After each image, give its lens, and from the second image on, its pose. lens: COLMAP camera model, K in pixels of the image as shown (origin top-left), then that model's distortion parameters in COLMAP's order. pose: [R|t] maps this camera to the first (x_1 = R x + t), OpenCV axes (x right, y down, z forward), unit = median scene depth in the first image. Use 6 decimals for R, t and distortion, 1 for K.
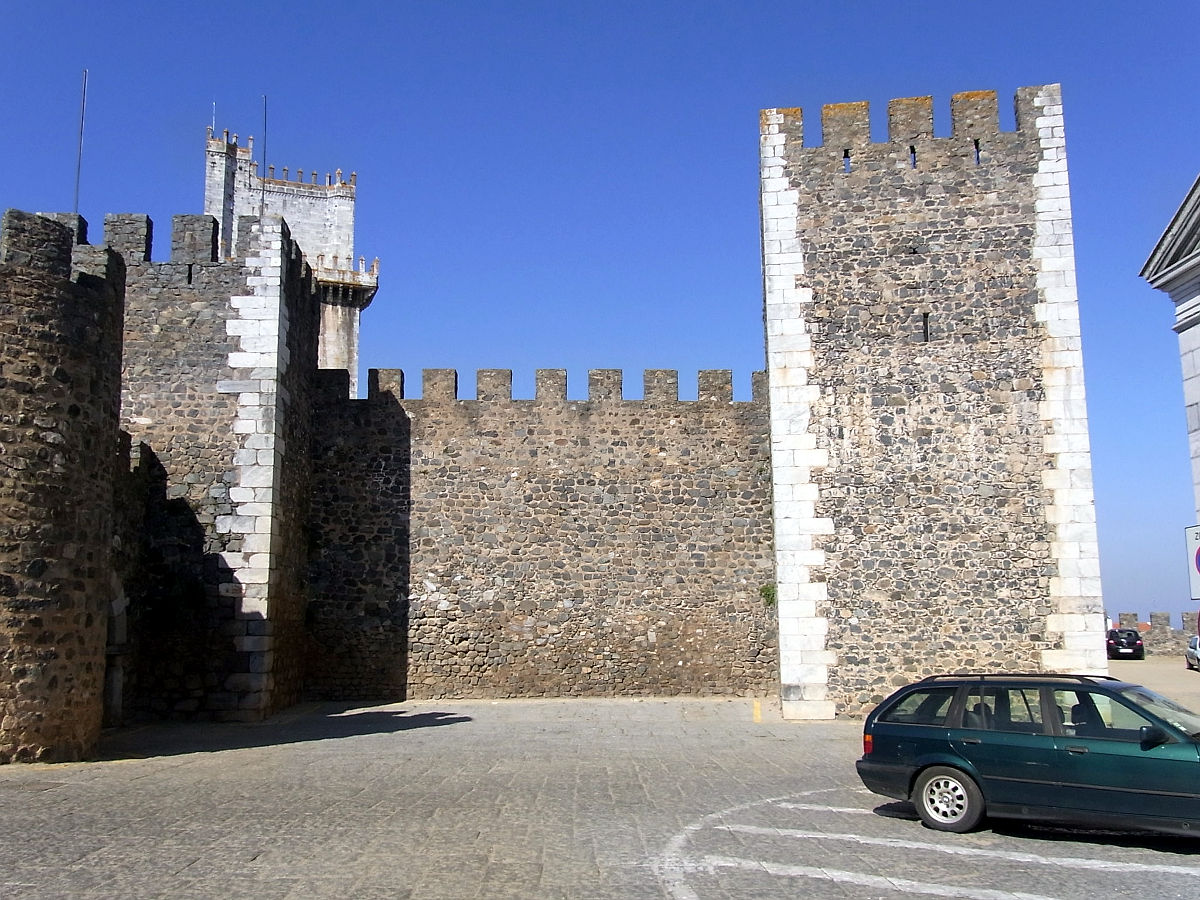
lens RADIAL K [[1007.3, 0, 598.8], [0, 1007.3, 463.1], [0, 0, 1]] dist [-0.021745, 0.010243]
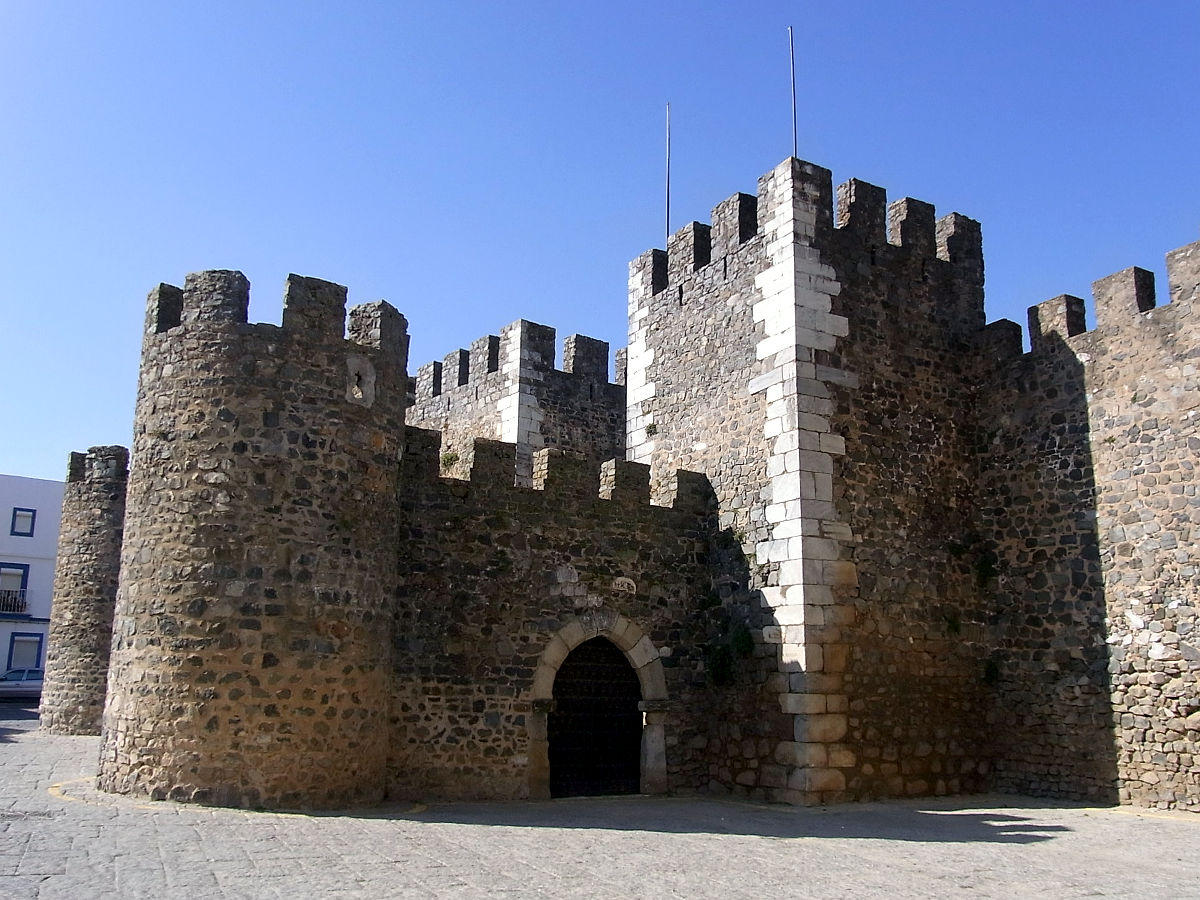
lens RADIAL K [[1056.7, 0, 601.7], [0, 1056.7, 479.9], [0, 0, 1]] dist [-0.020441, 0.024236]
pose [[0.430020, -0.165718, -0.887480, 0.319761], [0.124760, 0.984486, -0.123381, 0.088805], [0.894157, -0.057666, 0.444024, 0.498748]]
